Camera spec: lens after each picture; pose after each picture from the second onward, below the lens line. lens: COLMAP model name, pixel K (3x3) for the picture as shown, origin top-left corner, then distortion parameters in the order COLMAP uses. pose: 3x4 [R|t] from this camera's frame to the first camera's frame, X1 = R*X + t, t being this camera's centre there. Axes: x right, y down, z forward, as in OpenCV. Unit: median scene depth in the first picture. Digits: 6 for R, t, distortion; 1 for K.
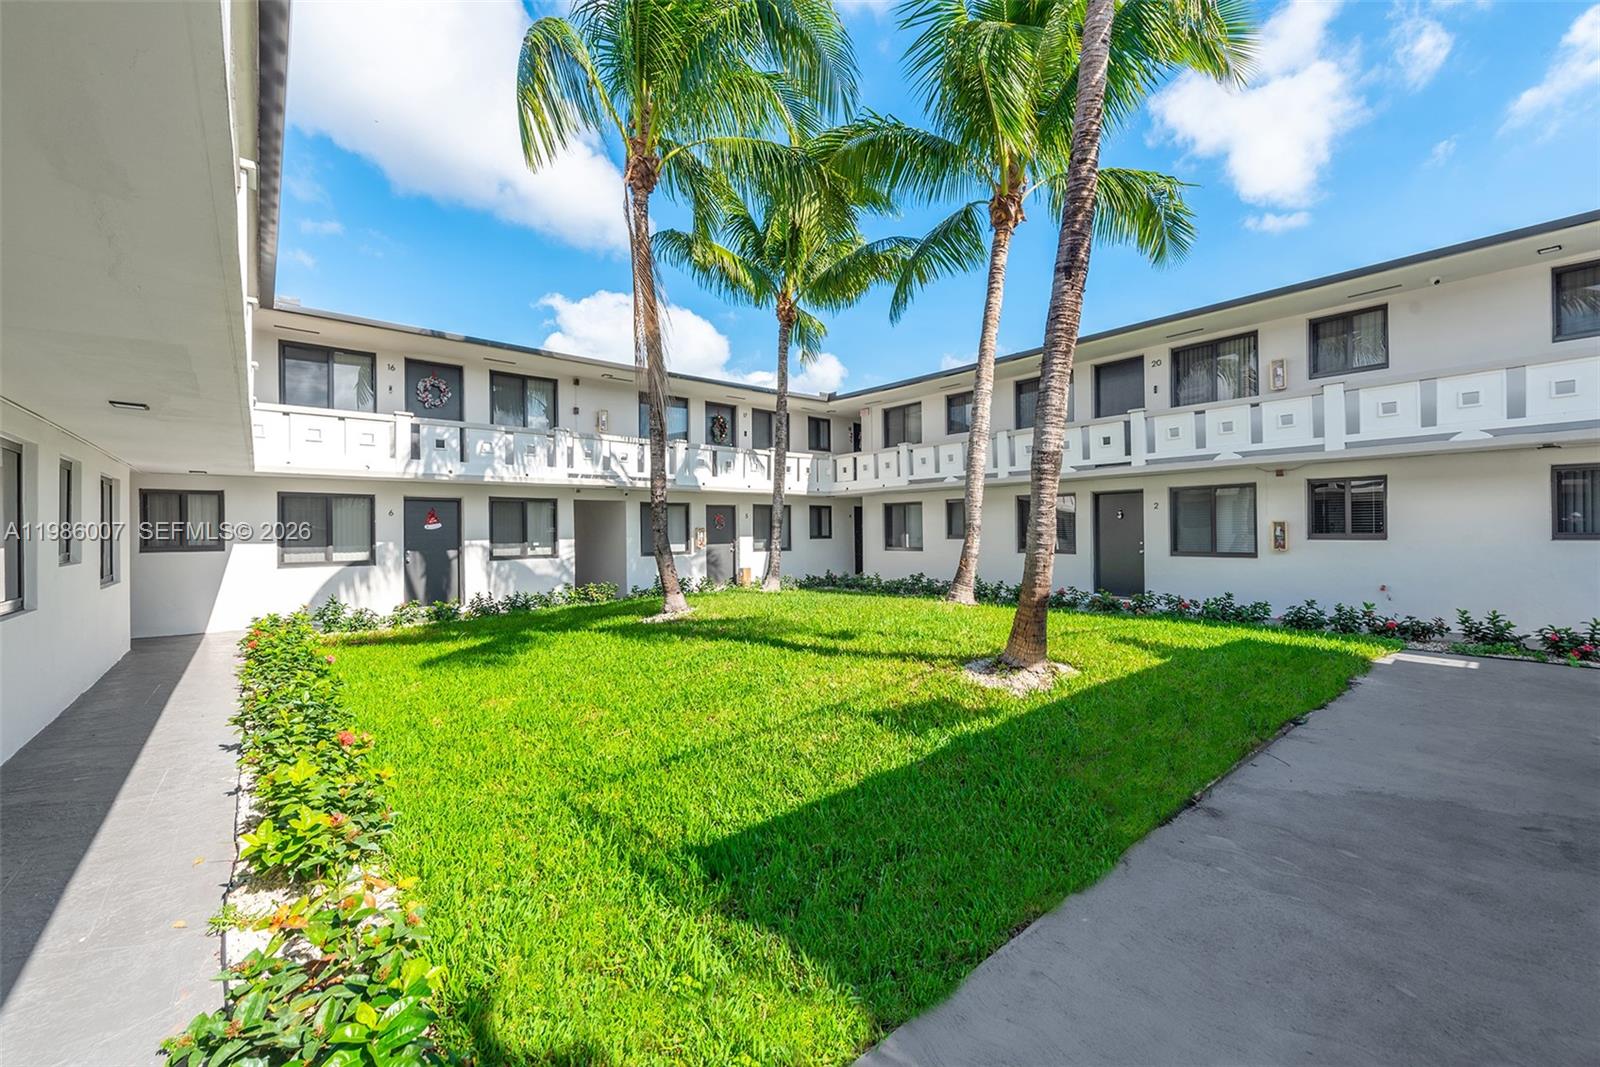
lens RADIAL K [[625.4, 0, 801.2], [0, 625.4, 531.0], [0, 0, 1]] dist [0.001121, 0.000043]
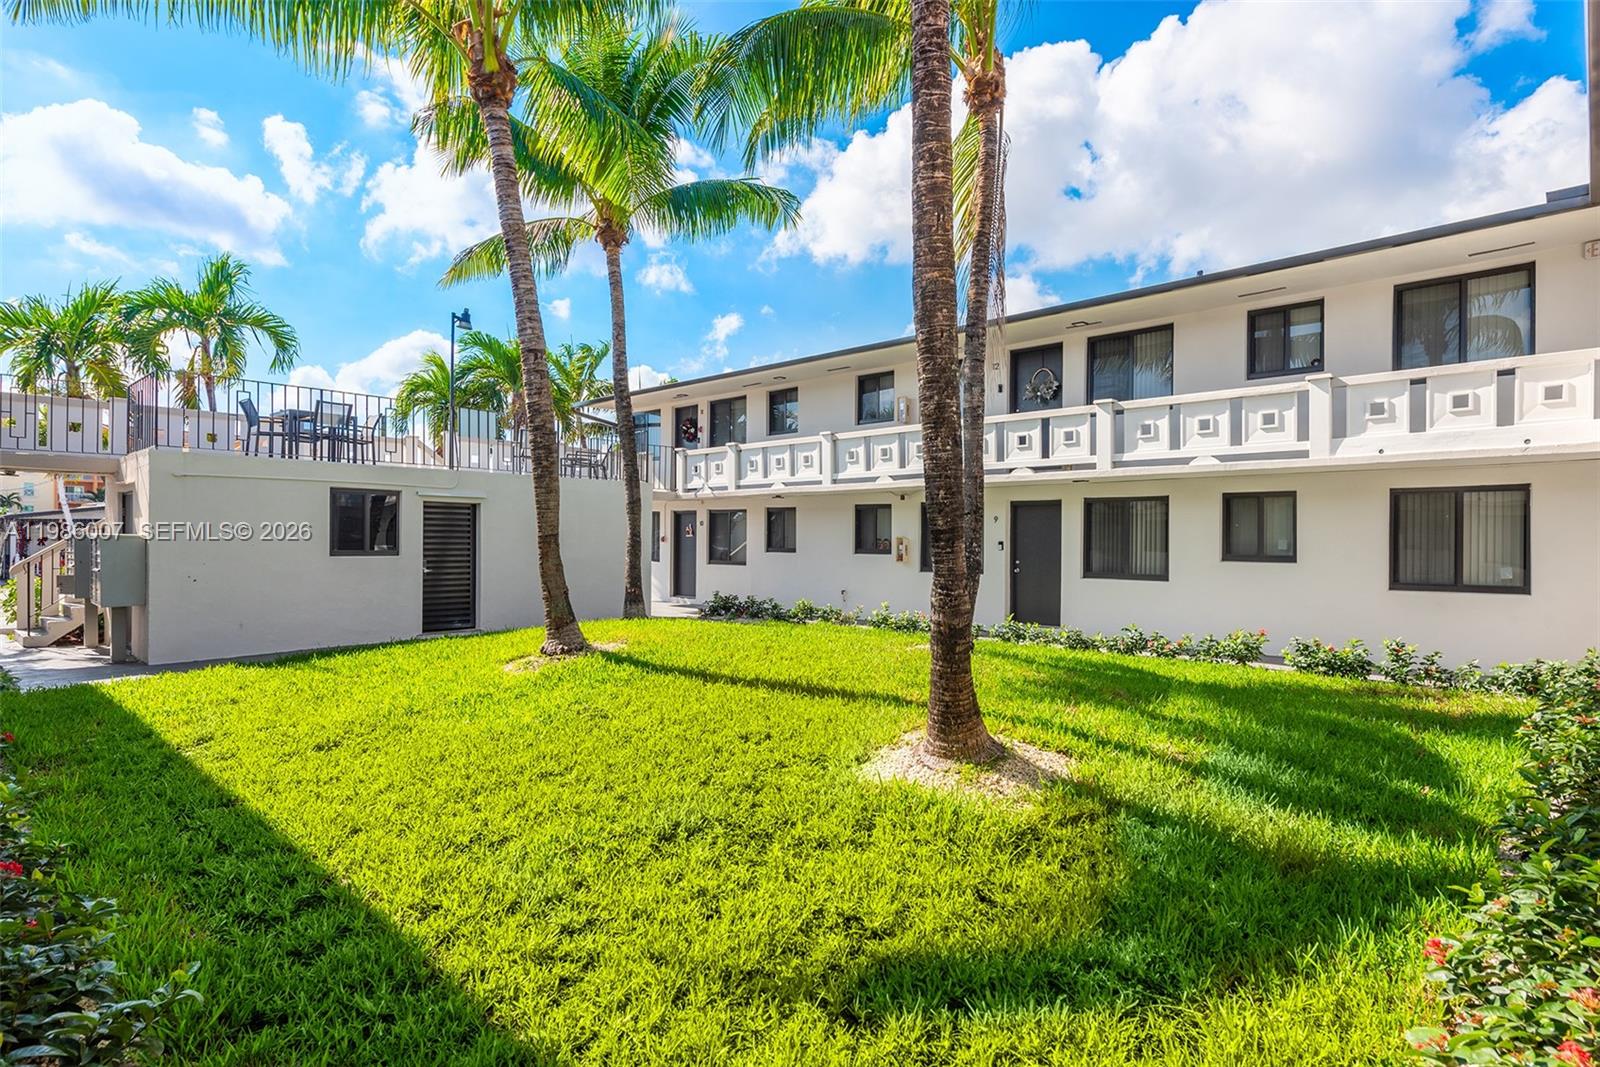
lens RADIAL K [[832.1, 0, 802.6], [0, 832.1, 527.2], [0, 0, 1]] dist [-0.004256, -0.000289]
pose [[0.993313, 0.018855, 0.113901, 0.080765], [-0.016788, 0.999677, -0.019077, -0.001245], [-0.114224, 0.017037, 0.993309, -0.095463]]
